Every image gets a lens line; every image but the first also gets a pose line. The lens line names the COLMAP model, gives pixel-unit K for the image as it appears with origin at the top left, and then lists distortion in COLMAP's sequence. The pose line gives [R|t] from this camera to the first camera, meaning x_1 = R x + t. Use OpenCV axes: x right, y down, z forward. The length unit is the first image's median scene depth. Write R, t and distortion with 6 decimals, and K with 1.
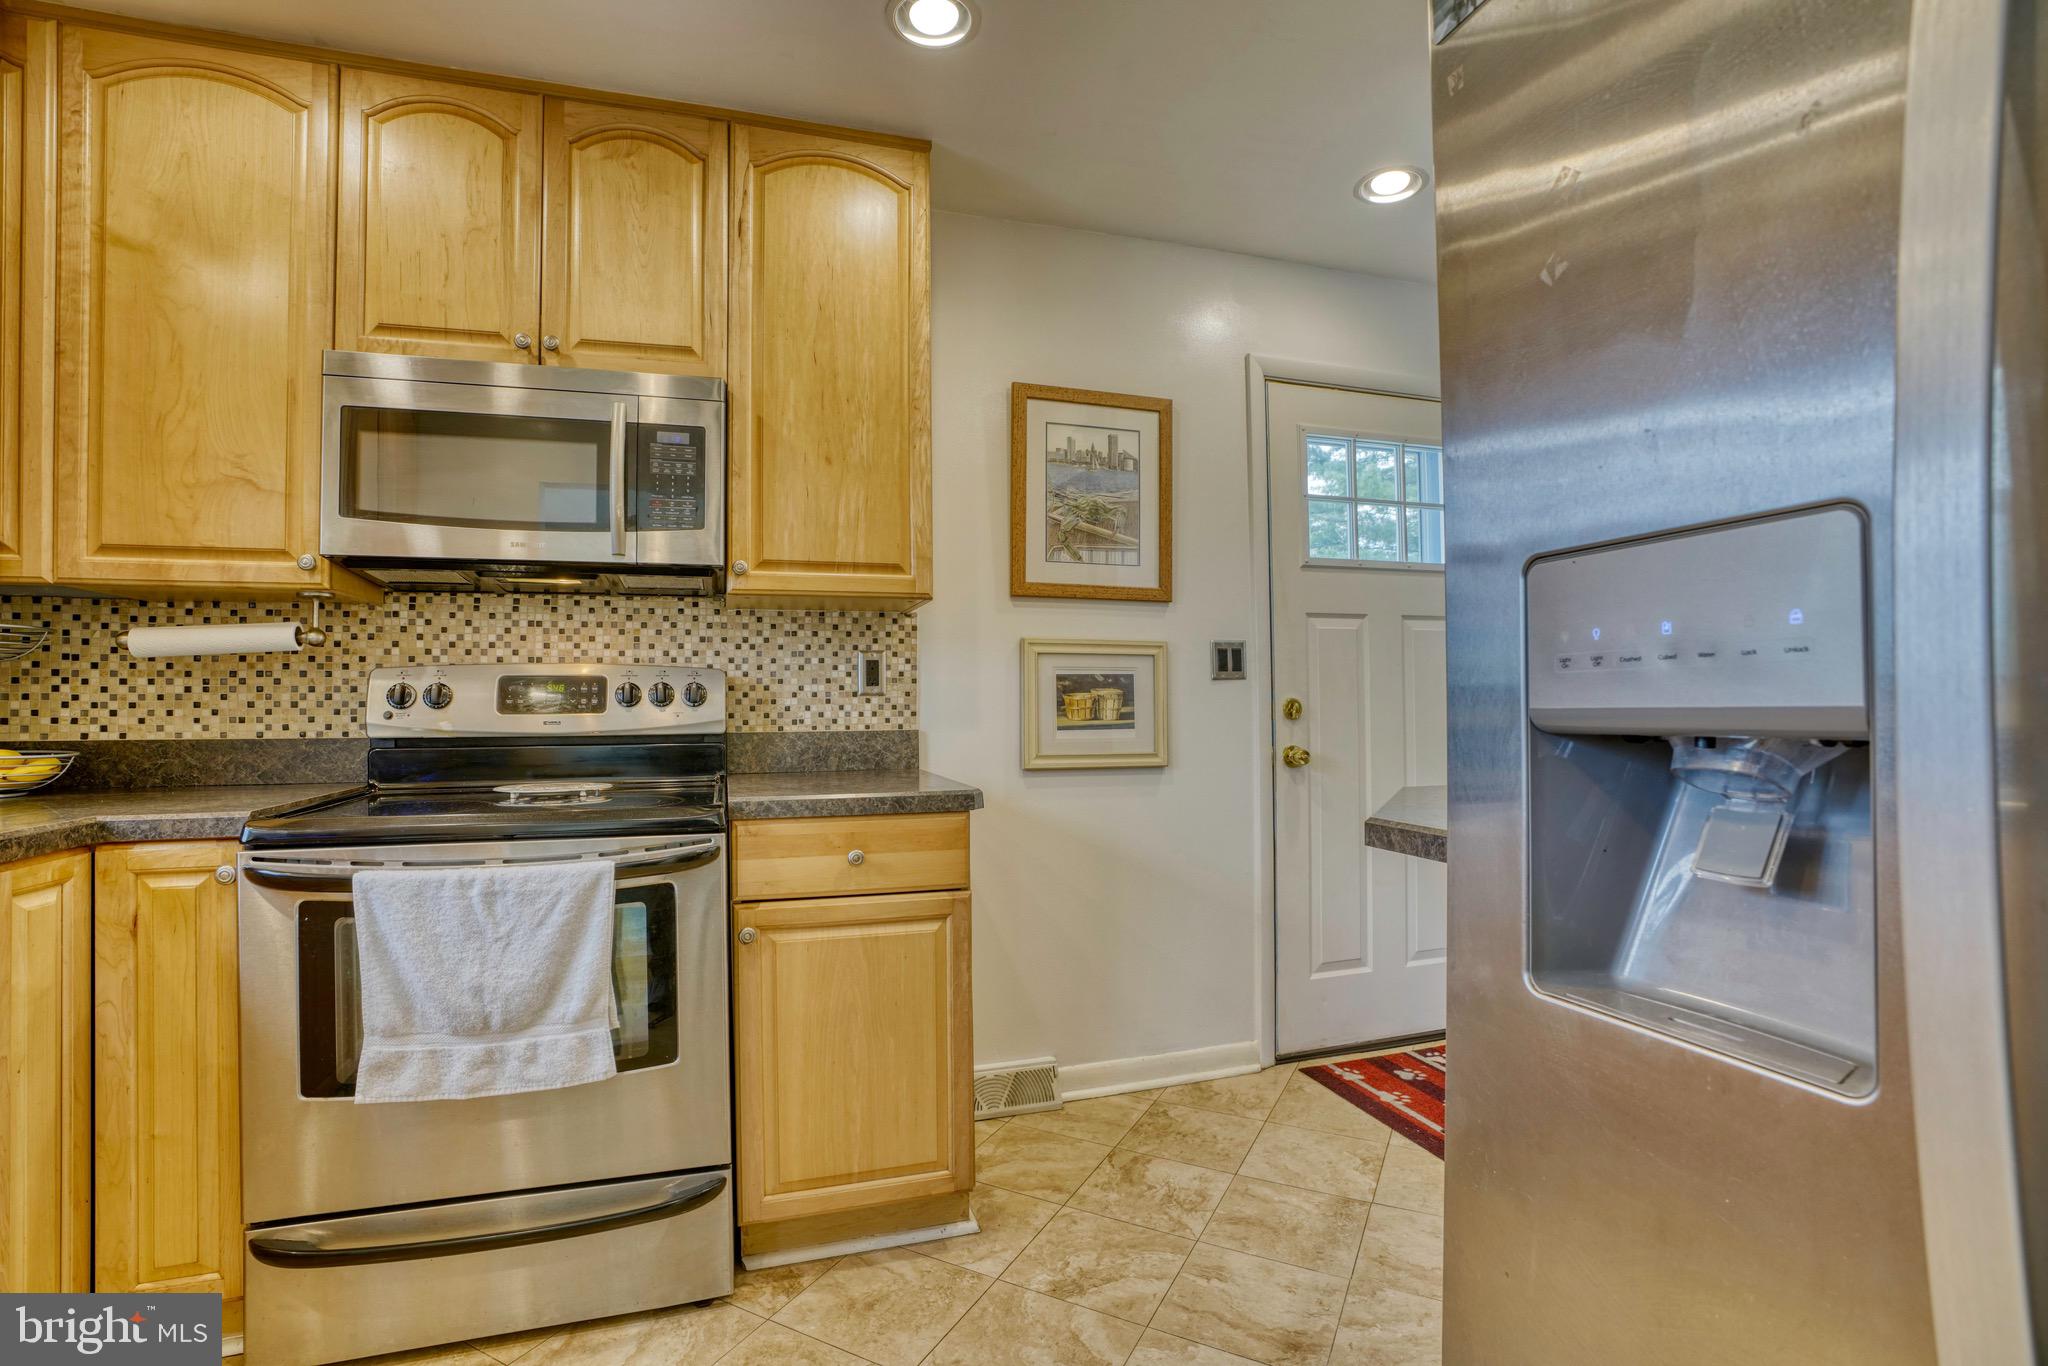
lens RADIAL K [[939.6, 0, 1002.4], [0, 939.6, 694.4], [0, 0, 1]] dist [-0.059766, 0.013596]
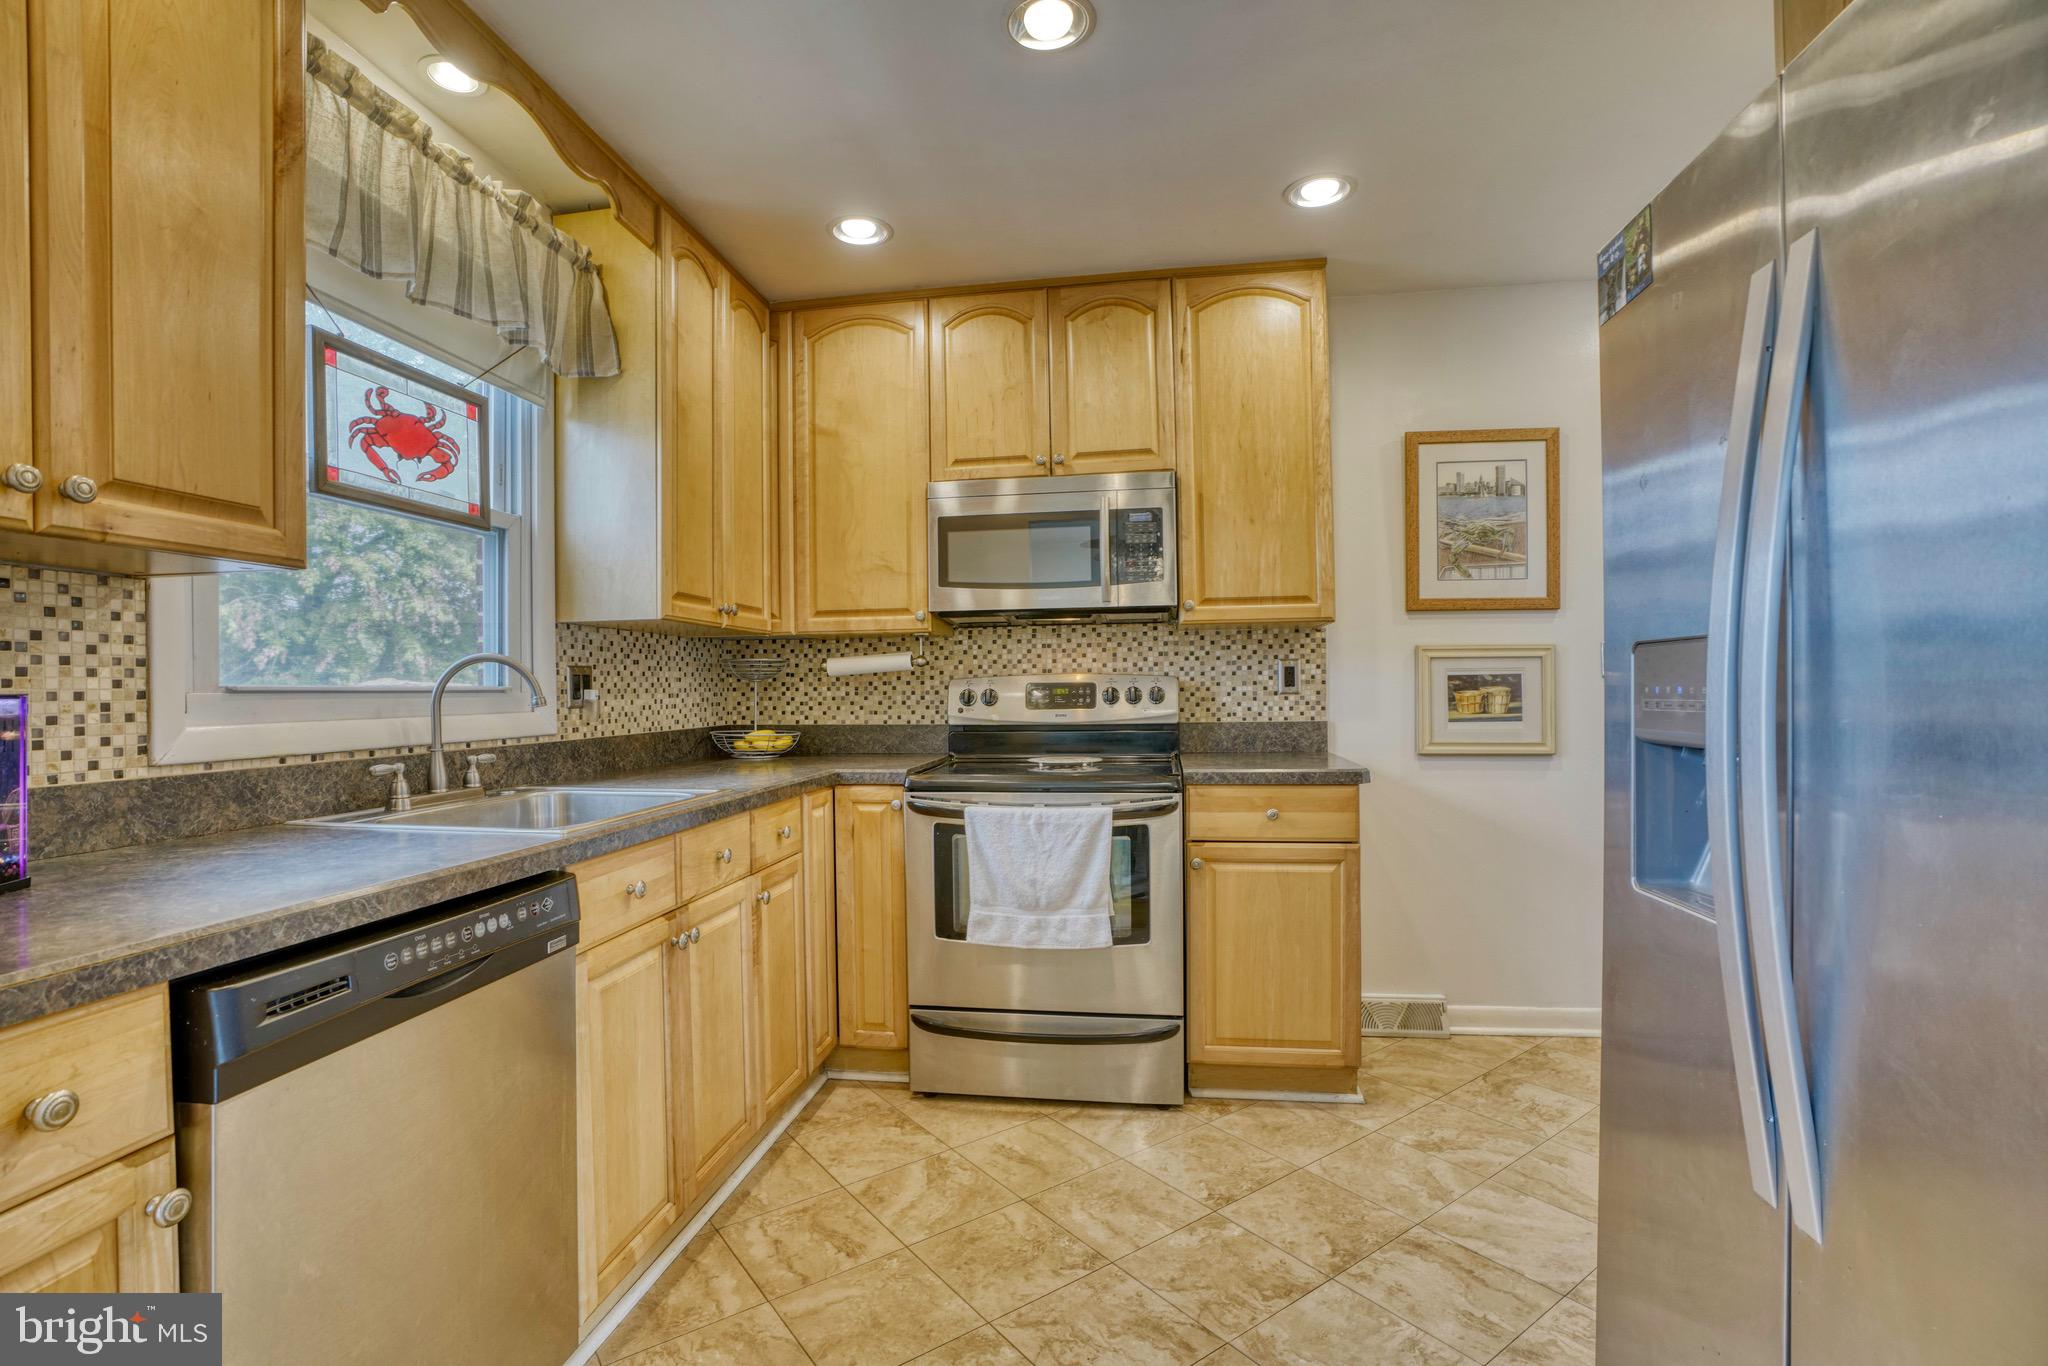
lens RADIAL K [[939.6, 0, 1020.5], [0, 939.6, 689.7], [0, 0, 1]] dist [-0.059766, 0.013596]
pose [[0.904859, -0.003043, -0.425701, 0.081334], [0.010433, 0.999833, 0.015029, -0.031182], [0.425584, -0.018040, 0.904739, -0.347849]]
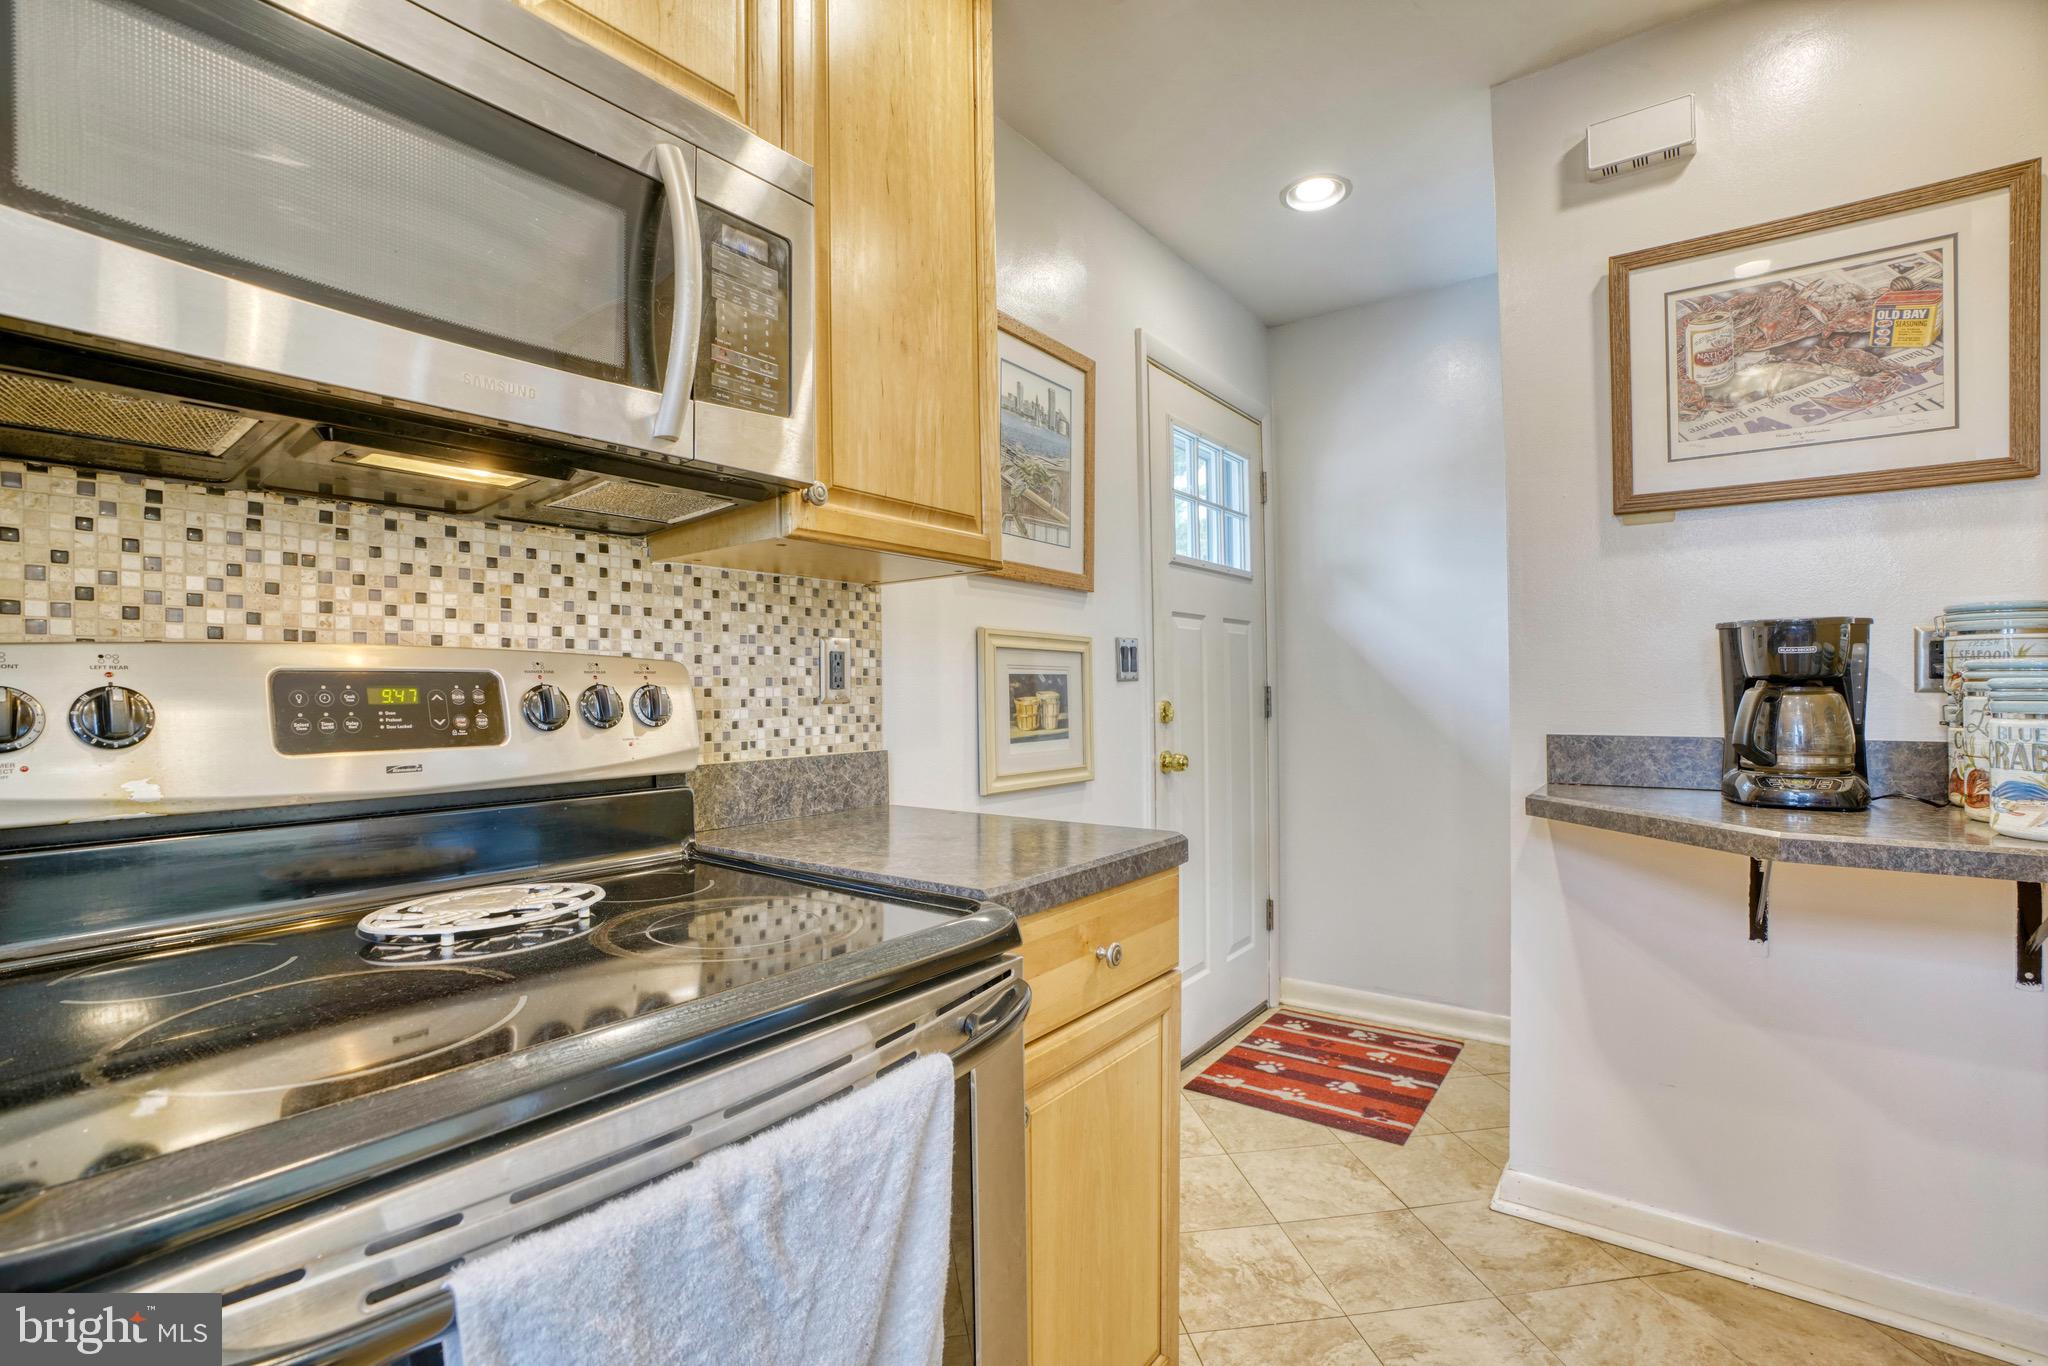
lens RADIAL K [[939.6, 0, 1015.2], [0, 939.6, 692.4], [0, 0, 1]] dist [-0.059766, 0.013596]
pose [[0.808956, -0.000535, 0.587869, -0.491458], [-0.003558, 0.999977, 0.005807, -0.012393], [-0.587858, -0.006790, 0.808935, 0.414517]]
